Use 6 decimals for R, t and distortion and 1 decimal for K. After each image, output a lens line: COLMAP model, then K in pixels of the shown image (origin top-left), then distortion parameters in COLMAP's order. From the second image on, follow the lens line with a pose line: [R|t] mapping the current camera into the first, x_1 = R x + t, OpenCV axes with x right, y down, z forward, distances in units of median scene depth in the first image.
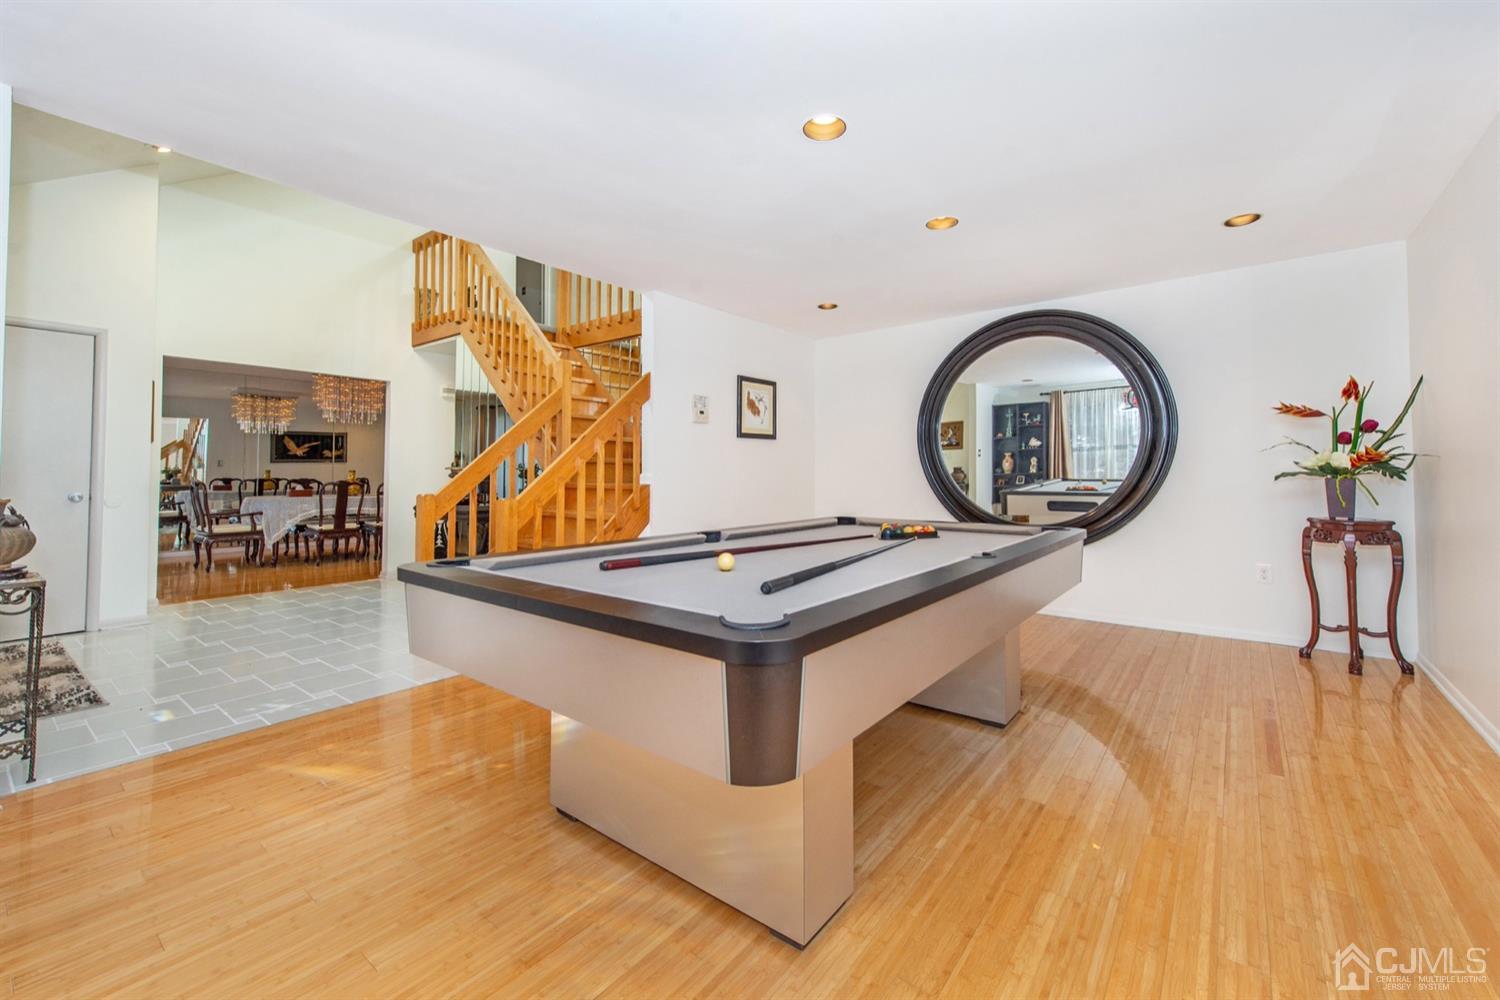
lens RADIAL K [[575.6, 0, 752.4], [0, 575.6, 450.4], [0, 0, 1]] dist [0.001589, 0.000229]
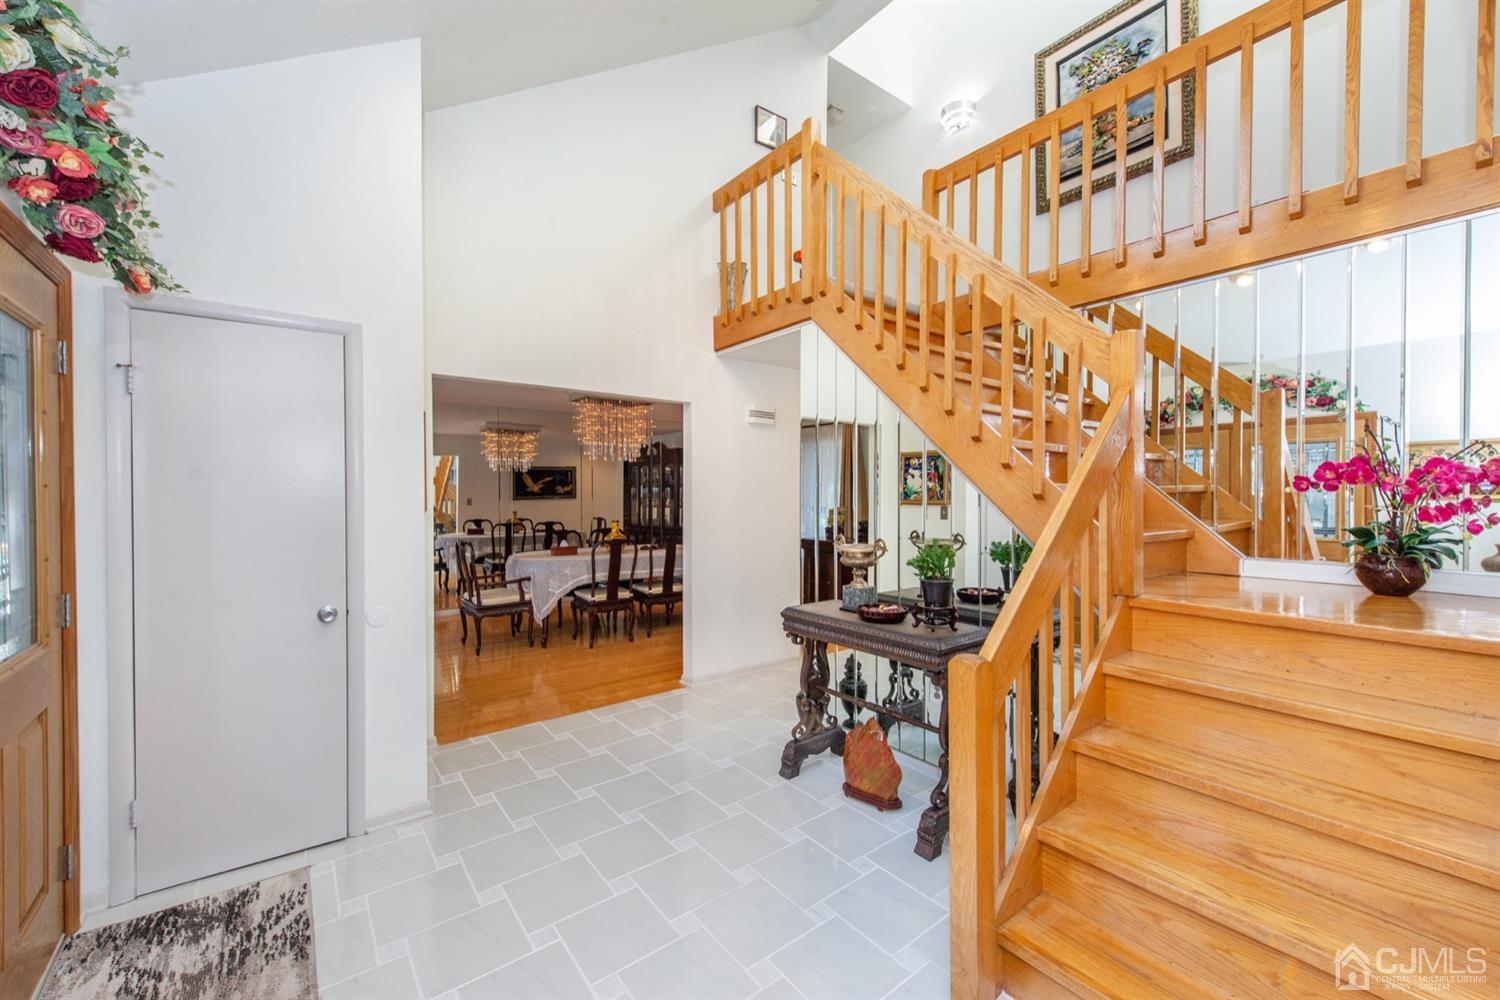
lens RADIAL K [[598.3, 0, 746.7], [0, 598.3, 491.6], [0, 0, 1]] dist [0.009623, 0.000099]
pose [[0.957395, -0.002240, -0.288774, -0.329909], [0.010620, 0.999567, 0.027454, -0.029815], [0.288587, -0.029351, 0.957004, 0.303827]]
